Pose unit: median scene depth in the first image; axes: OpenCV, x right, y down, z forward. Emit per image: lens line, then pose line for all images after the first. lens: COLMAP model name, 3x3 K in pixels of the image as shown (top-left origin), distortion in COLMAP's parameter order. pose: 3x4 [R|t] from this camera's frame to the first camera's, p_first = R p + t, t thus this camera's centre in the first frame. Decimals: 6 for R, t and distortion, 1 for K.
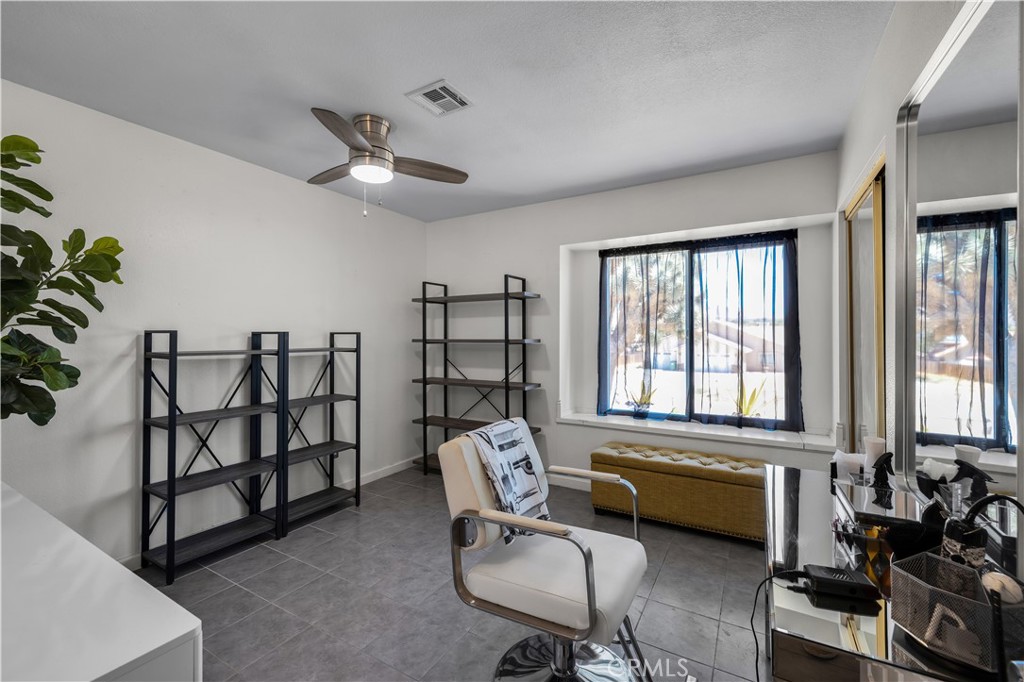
lens RADIAL K [[409.9, 0, 512.0], [0, 409.9, 341.0], [0, 0, 1]] dist [-0.001075, -0.000114]
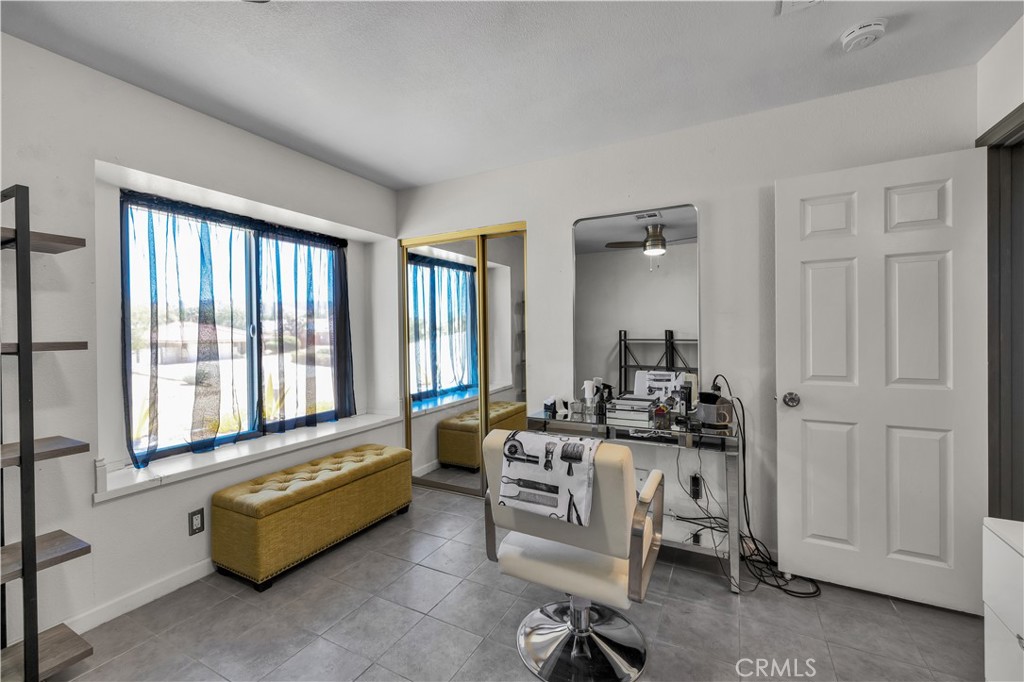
lens RADIAL K [[430.6, 0, 505.2], [0, 430.6, 332.7], [0, 0, 1]] dist [-0.000567, -0.000342]
pose [[-0.023492, -0.007093, 0.999699, -0.475249], [0.008498, 0.999937, 0.007294, -0.016995], [-0.999688, 0.008667, -0.023430, 0.539535]]
